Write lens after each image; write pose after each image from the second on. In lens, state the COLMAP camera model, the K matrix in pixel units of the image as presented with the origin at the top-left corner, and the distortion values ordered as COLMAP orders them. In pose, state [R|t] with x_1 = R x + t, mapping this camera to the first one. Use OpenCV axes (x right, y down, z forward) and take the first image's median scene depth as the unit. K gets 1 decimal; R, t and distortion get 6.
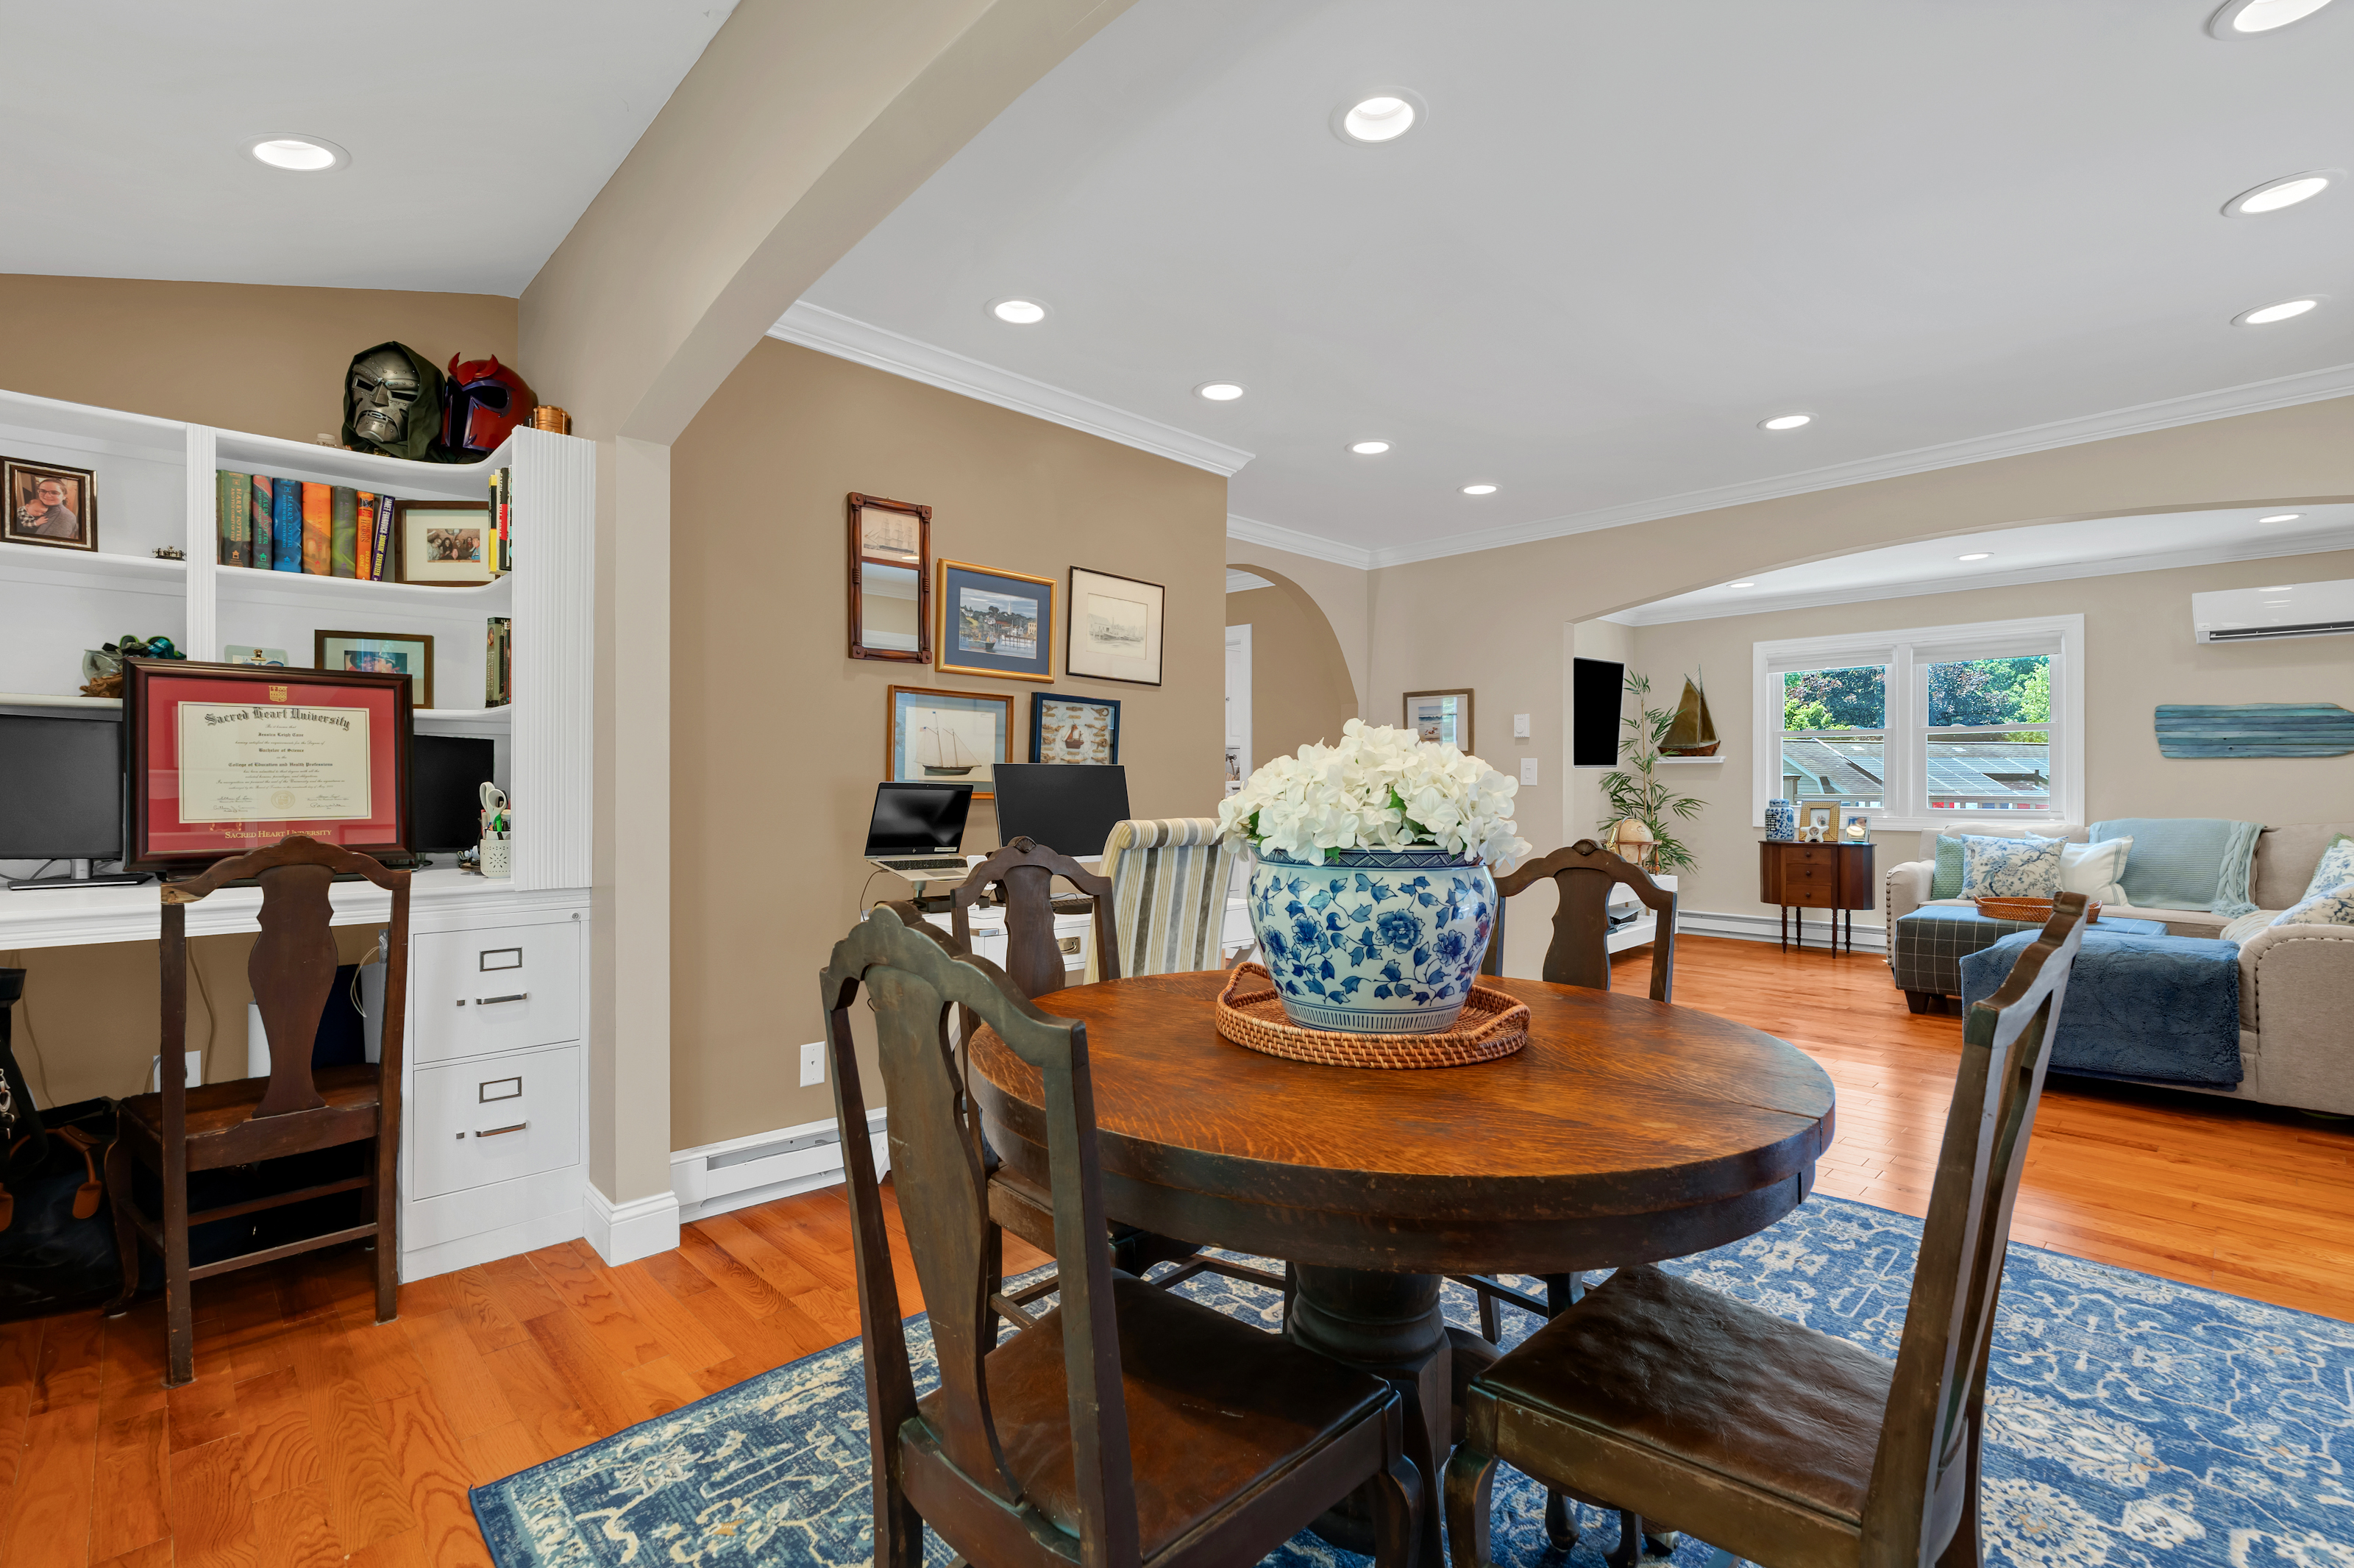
lens RADIAL K [[1058.2, 0, 1225.2], [0, 1058.2, 778.2], [0, 0, 1]] dist [-0.001366, 0.000054]
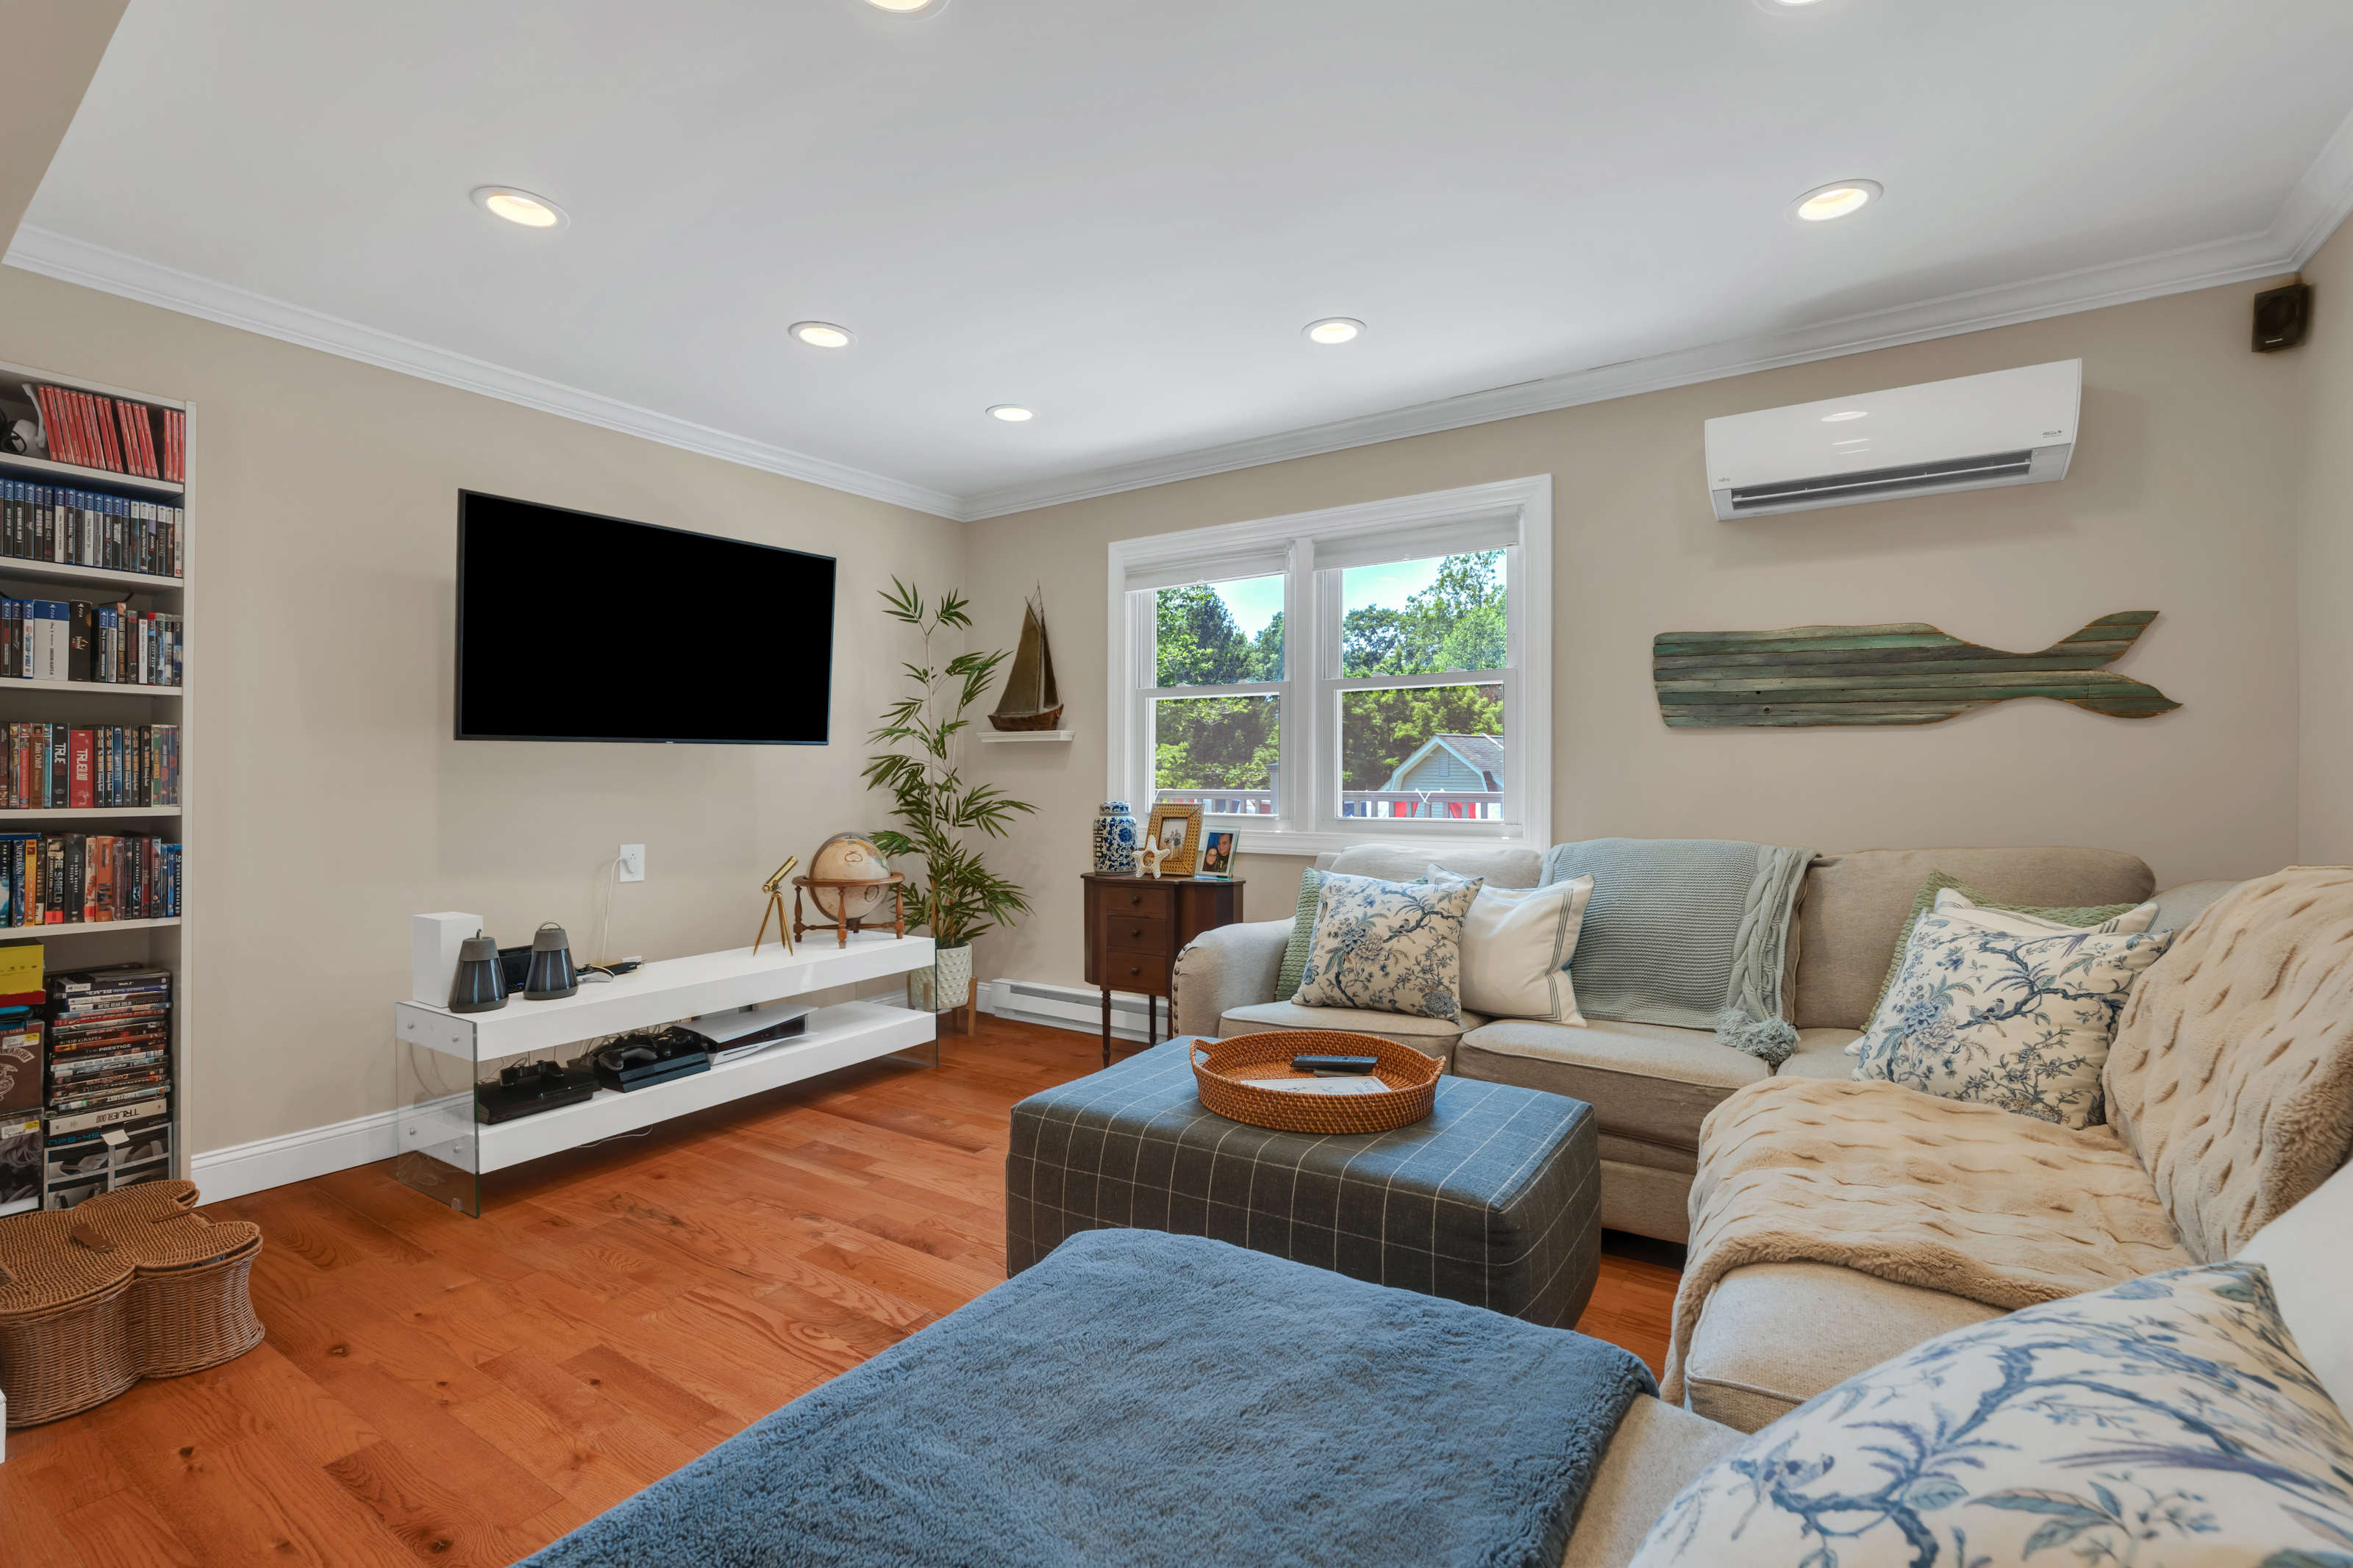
lens RADIAL K [[1034.2, 0, 1173.6], [0, 1034.2, 783.0], [0, 0, 1]] dist [-0.004132, 0.000344]
pose [[0.982993, -0.000499, 0.183642, 0.556971], [-0.001094, 0.999963, 0.008571, 0.005550], [-0.183640, -0.008626, 0.982956, 0.536252]]
